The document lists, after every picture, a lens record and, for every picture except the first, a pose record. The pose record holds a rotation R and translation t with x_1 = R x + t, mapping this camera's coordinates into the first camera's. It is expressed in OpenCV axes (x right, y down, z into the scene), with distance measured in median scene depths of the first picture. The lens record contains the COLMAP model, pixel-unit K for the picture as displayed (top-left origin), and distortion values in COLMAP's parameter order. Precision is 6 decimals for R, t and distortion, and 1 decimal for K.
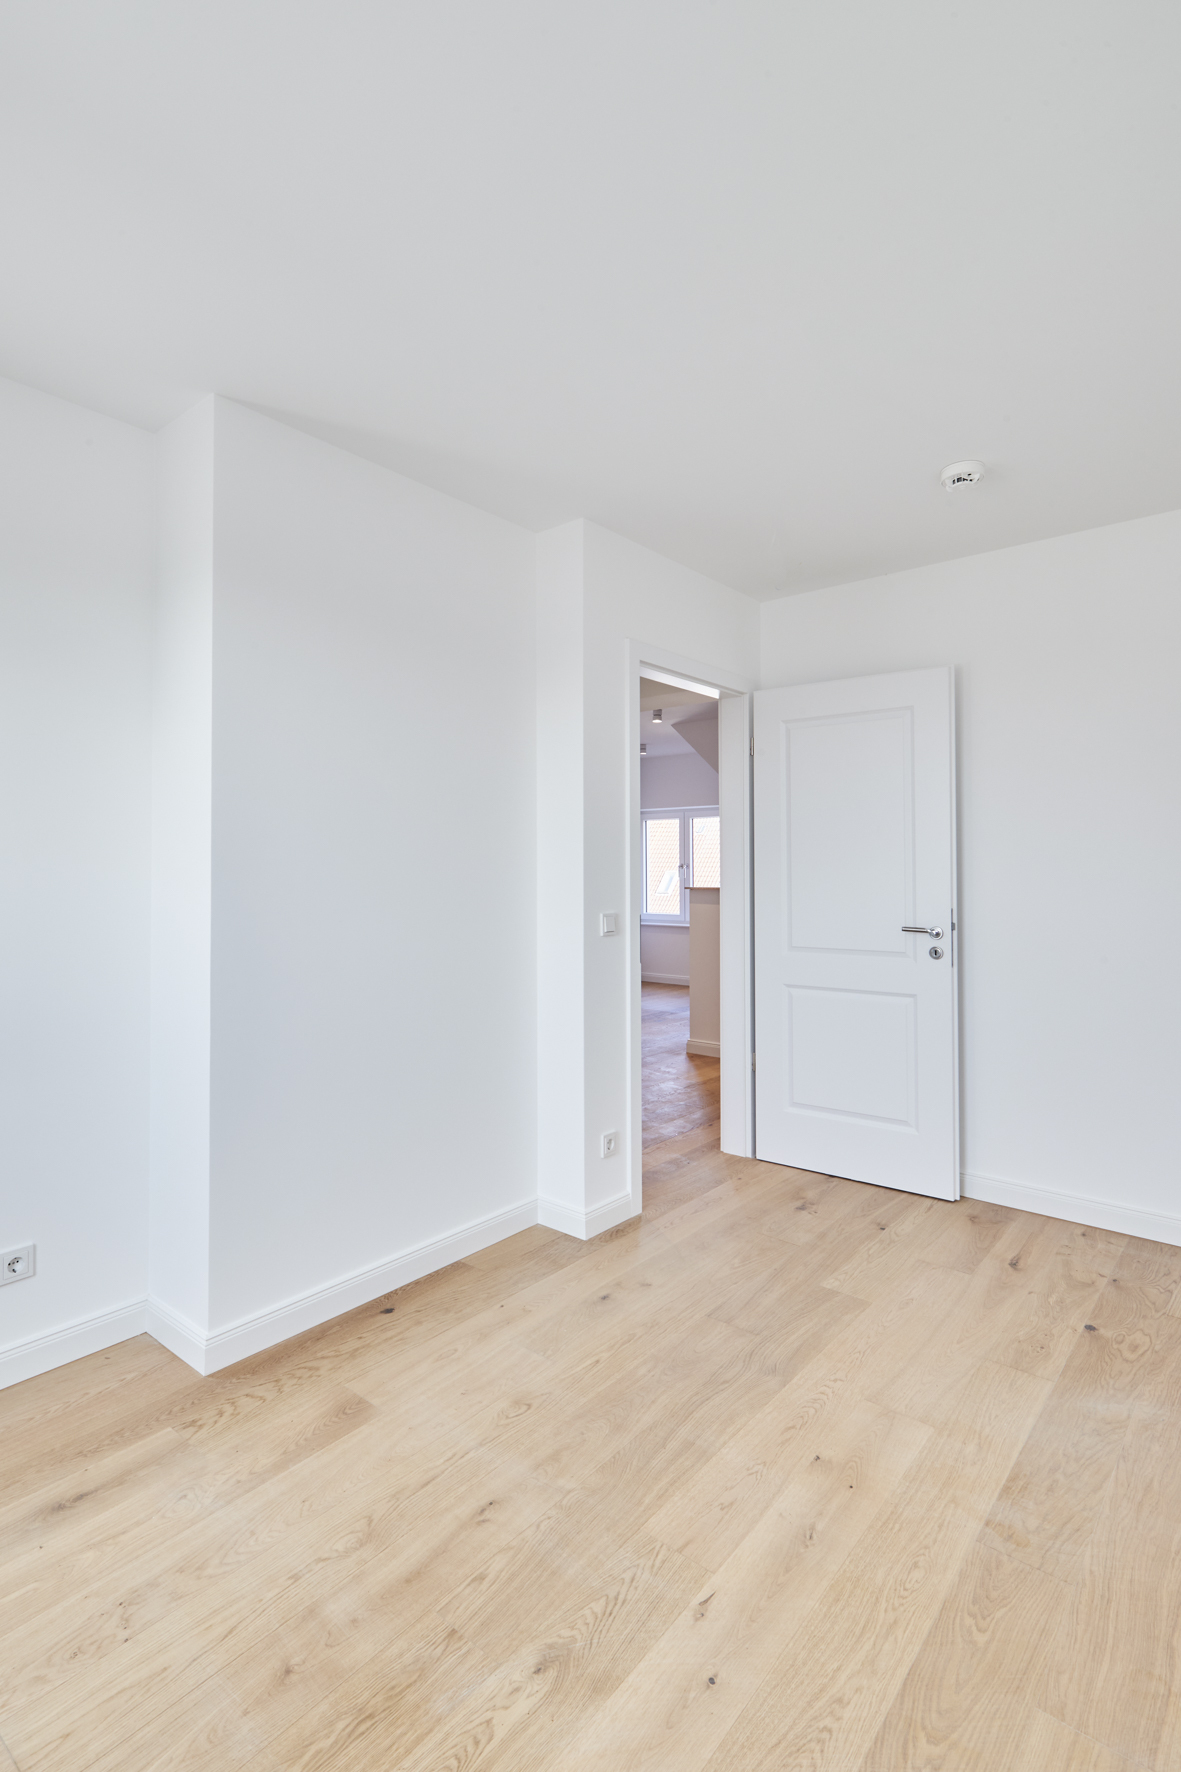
lens RADIAL K [[836.7, 0, 585.8], [0, 836.7, 795.3], [0, 0, 1]] dist [-0.000187, -0.000759]
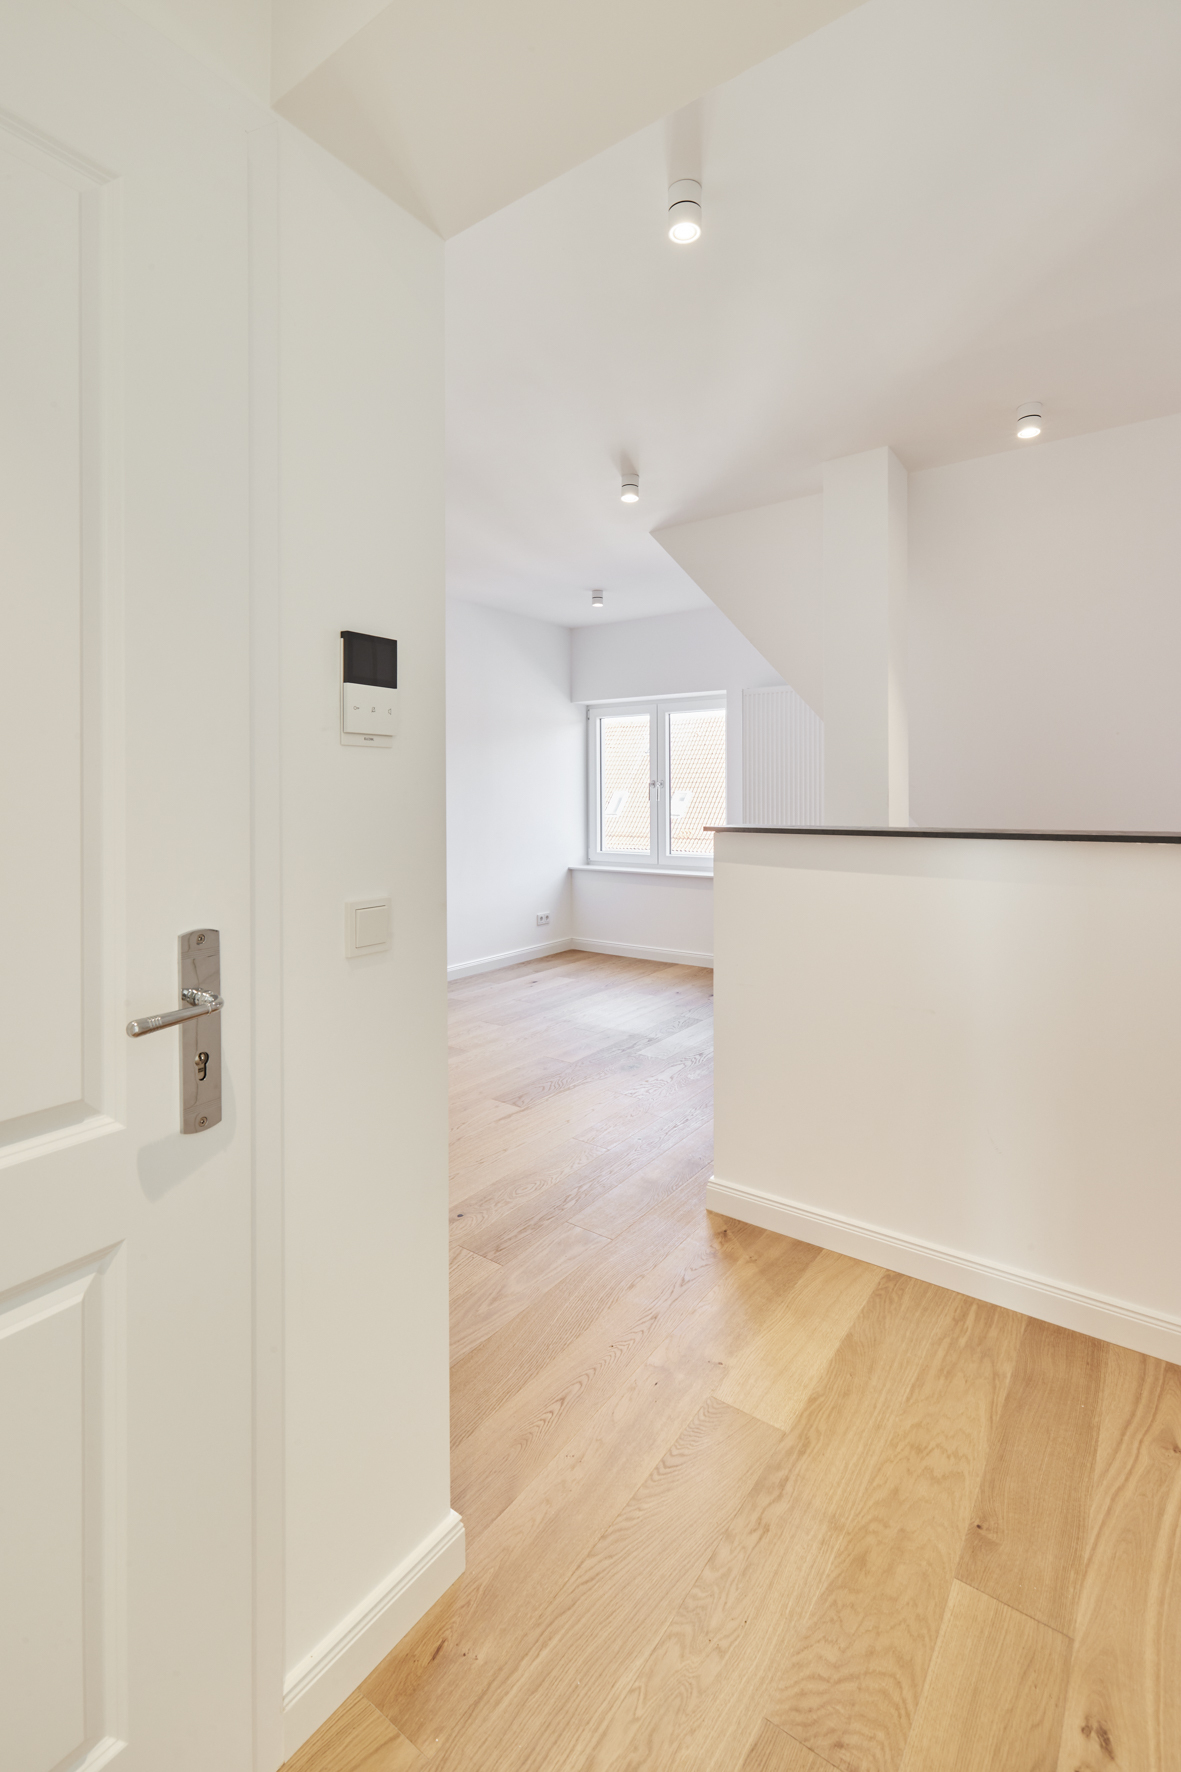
lens RADIAL K [[836.7, 0, 585.8], [0, 836.7, 795.3], [0, 0, 1]] dist [-0.000187, -0.000759]
pose [[0.998048, -0.013904, 0.060879, 0.018566], [0.007137, 0.993907, 0.109989, 0.019099], [-0.062038, -0.109339, 0.992067, 0.330500]]
